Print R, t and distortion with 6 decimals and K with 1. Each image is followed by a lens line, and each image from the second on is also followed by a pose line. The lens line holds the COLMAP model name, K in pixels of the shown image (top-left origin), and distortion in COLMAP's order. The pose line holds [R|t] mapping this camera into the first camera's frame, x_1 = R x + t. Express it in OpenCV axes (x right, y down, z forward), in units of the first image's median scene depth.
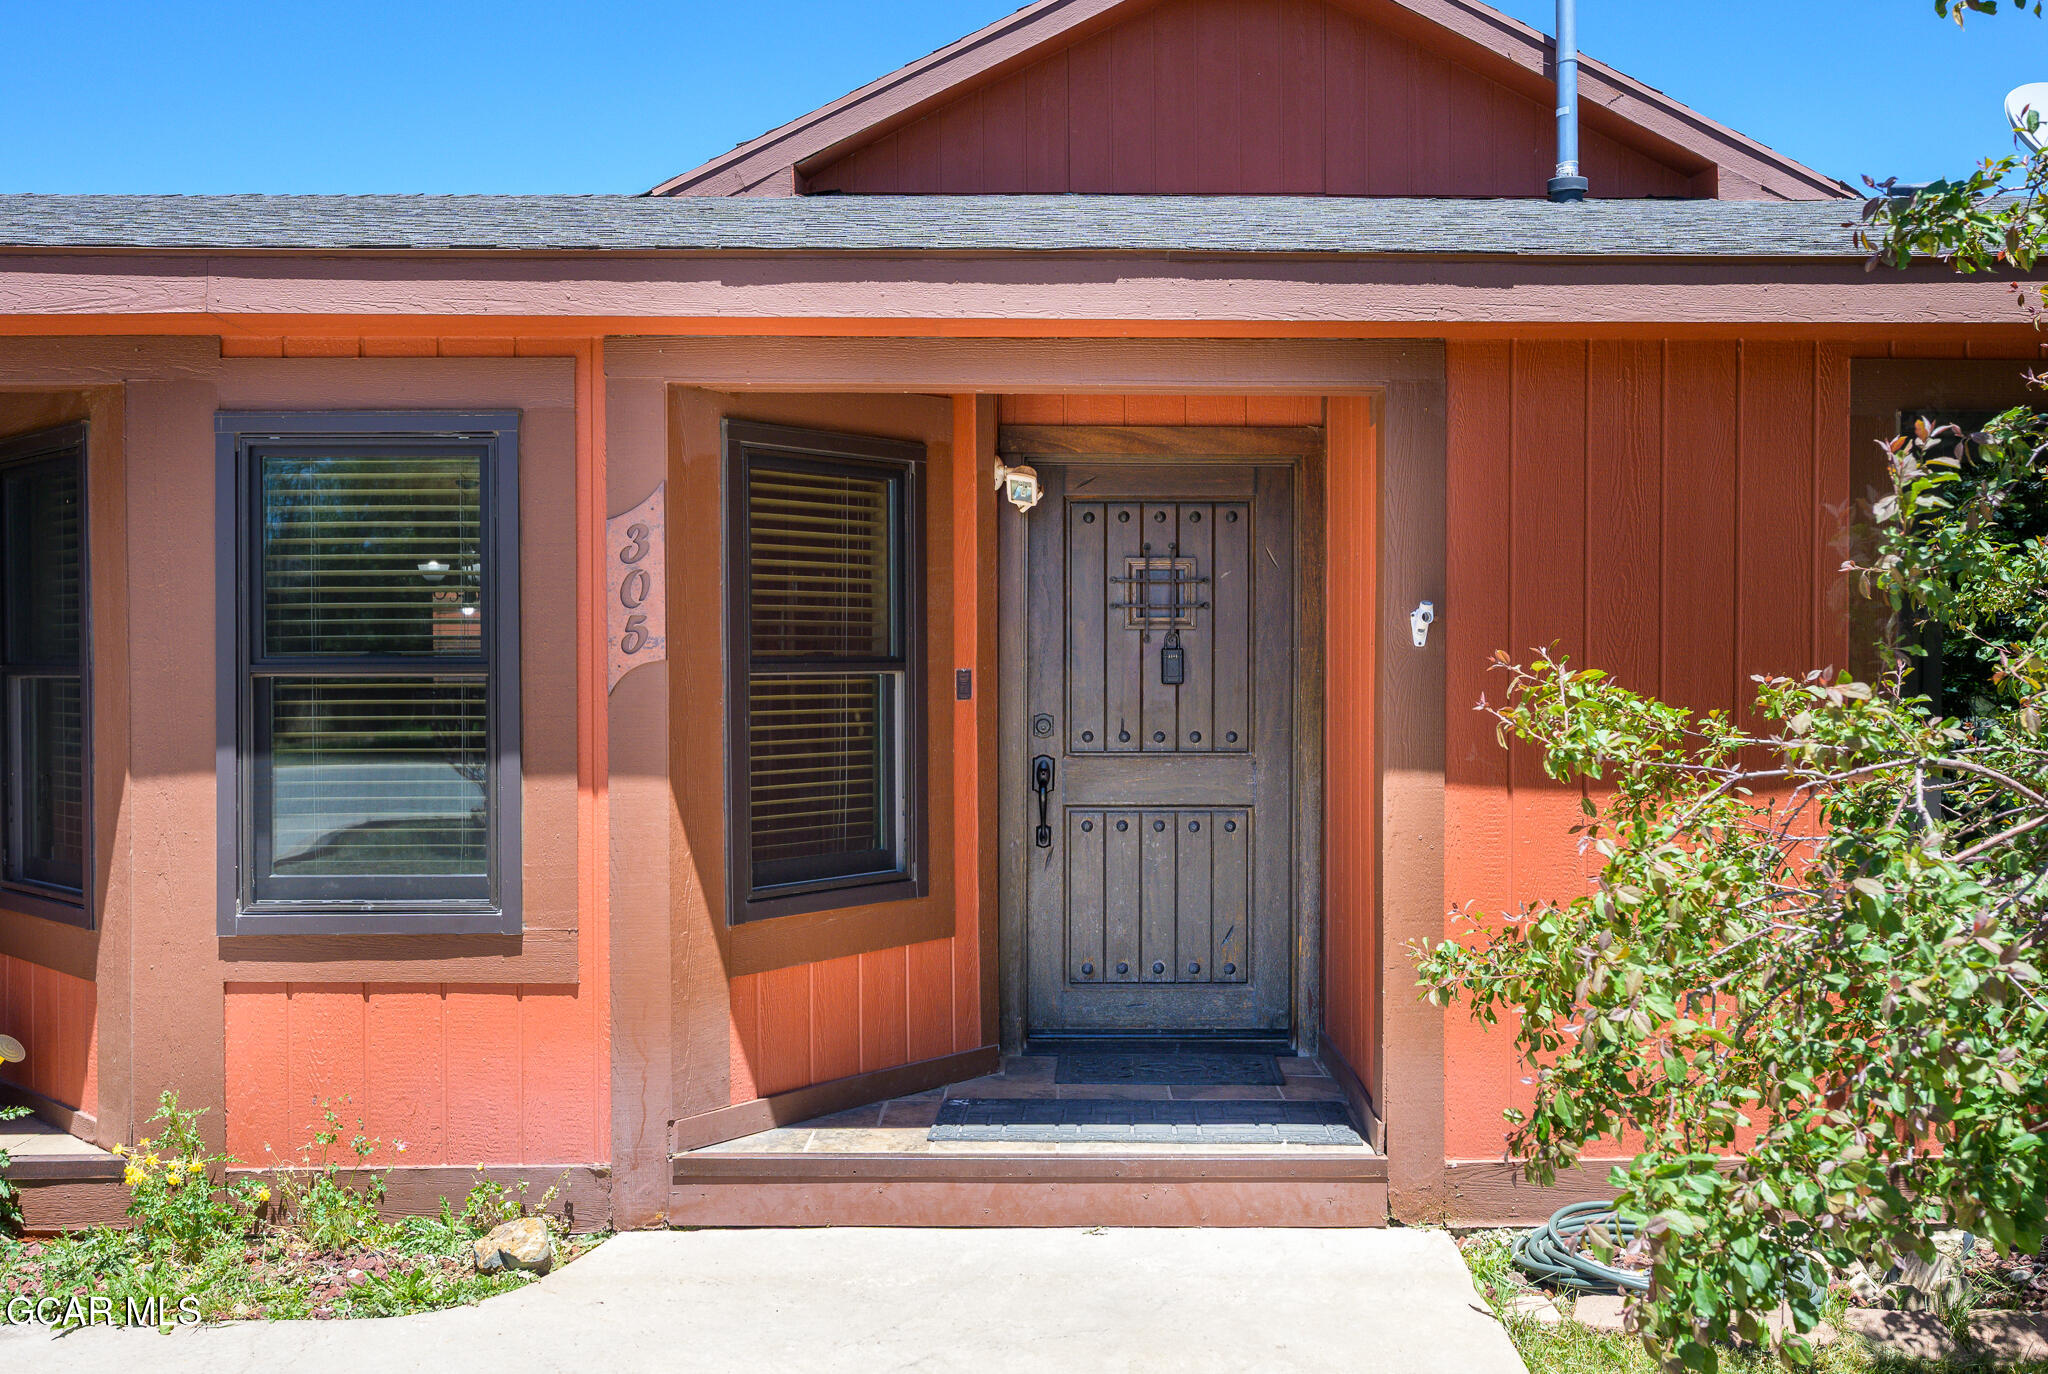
lens RADIAL K [[1907.8, 0, 1024.0], [0, 1907.8, 687.0], [0, 0, 1]] dist [0.006795, 0.003940]
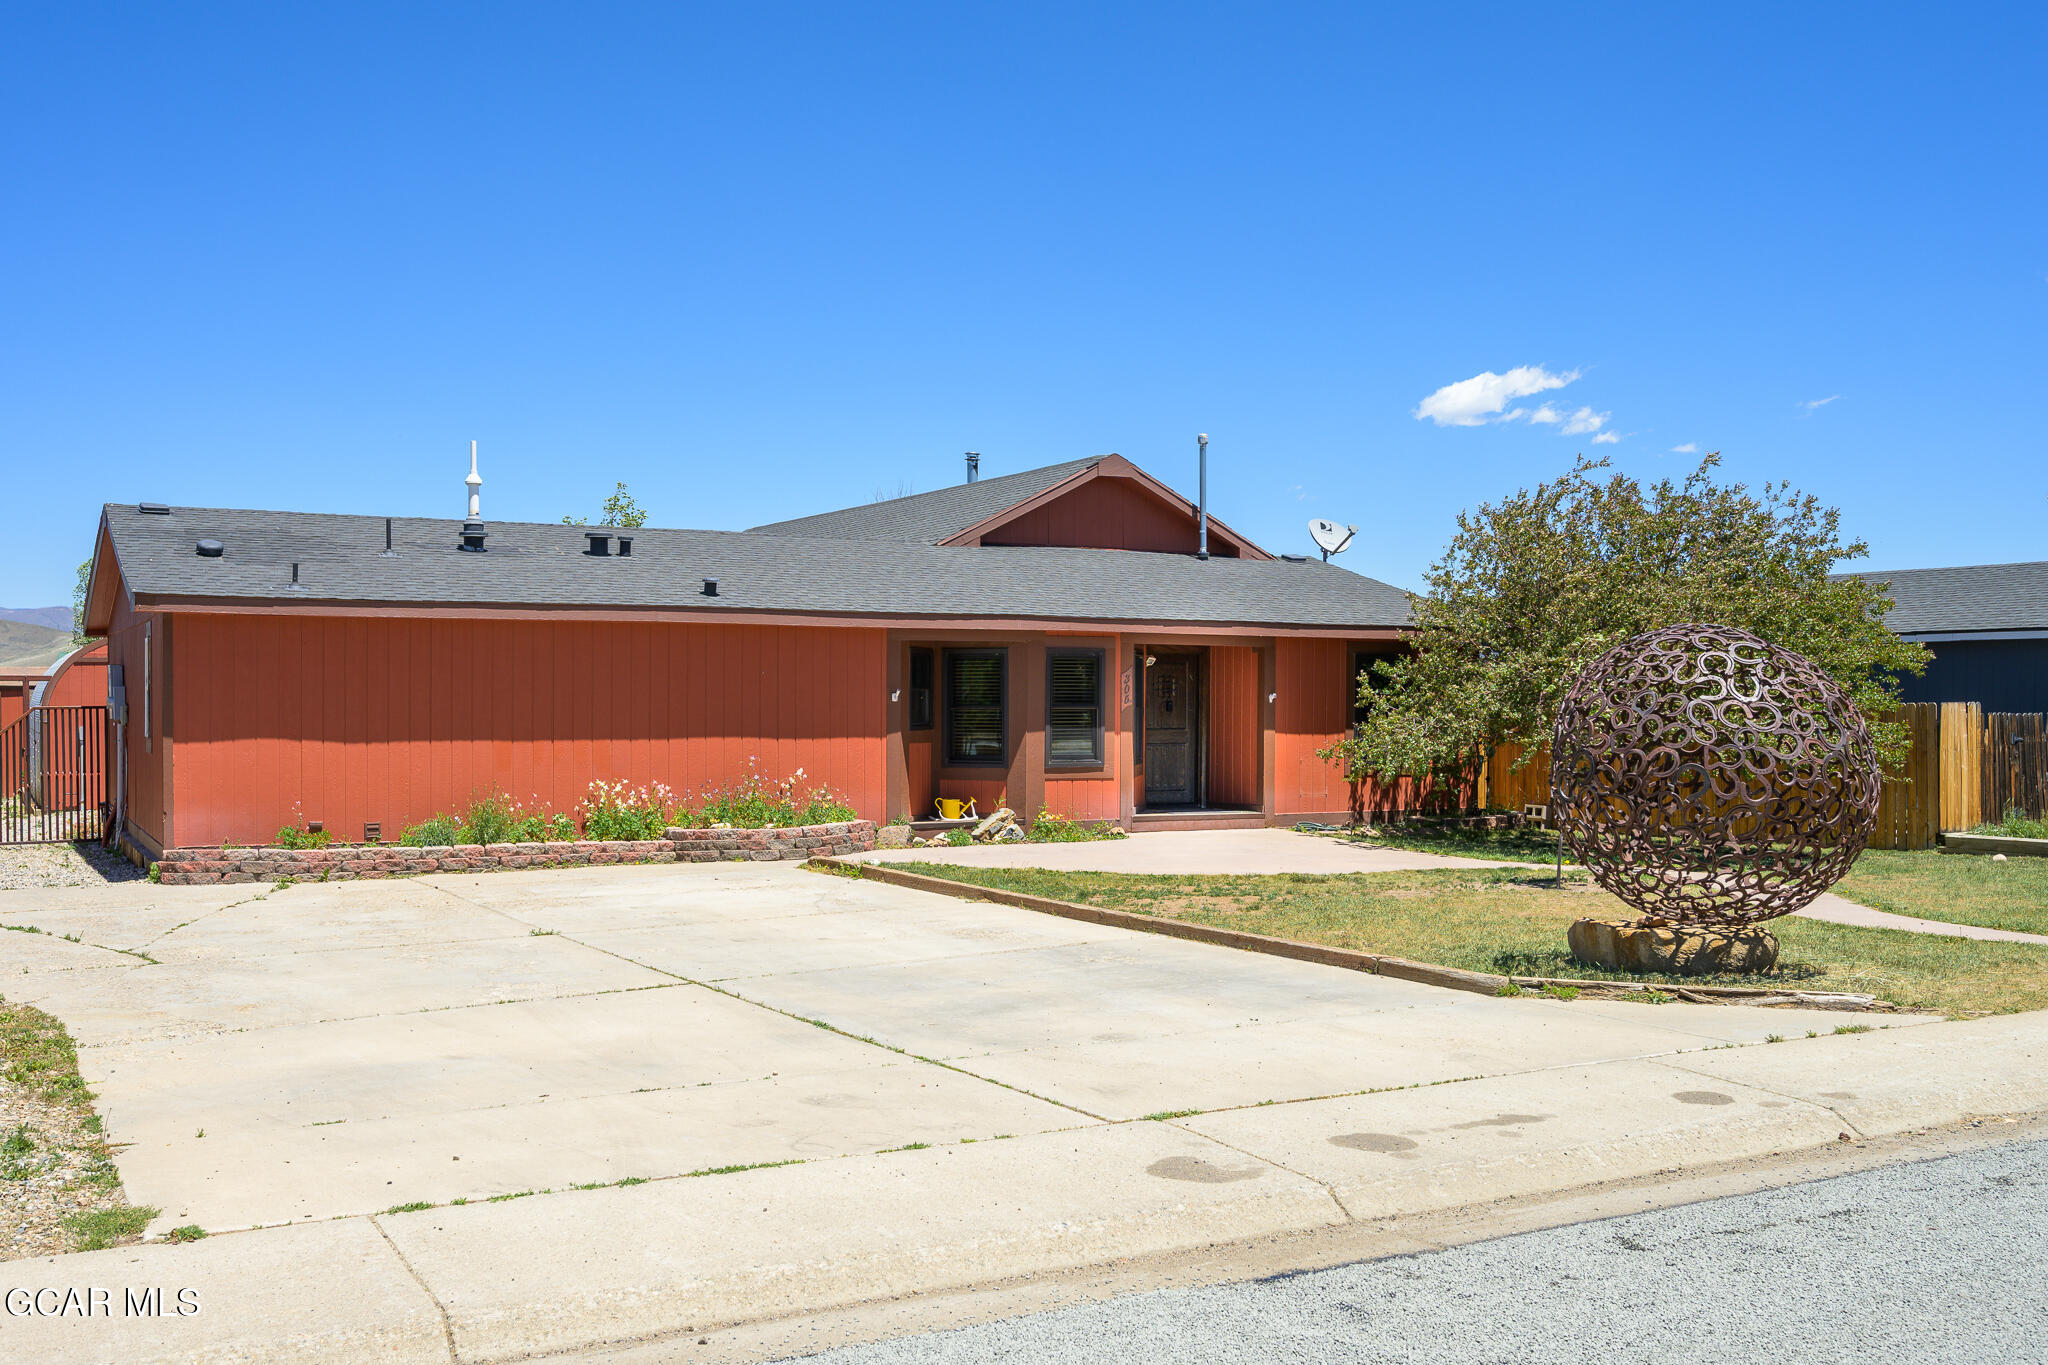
lens RADIAL K [[1907.8, 0, 1024.0], [0, 1907.8, 682.5], [0, 0, 1]] dist [0.006795, 0.003940]
pose [[0.883091, 0.007133, 0.469147, -2.485284], [0.002884, 0.999783, -0.020629, 0.023508], [-0.469192, 0.019571, 0.882879, -2.807020]]
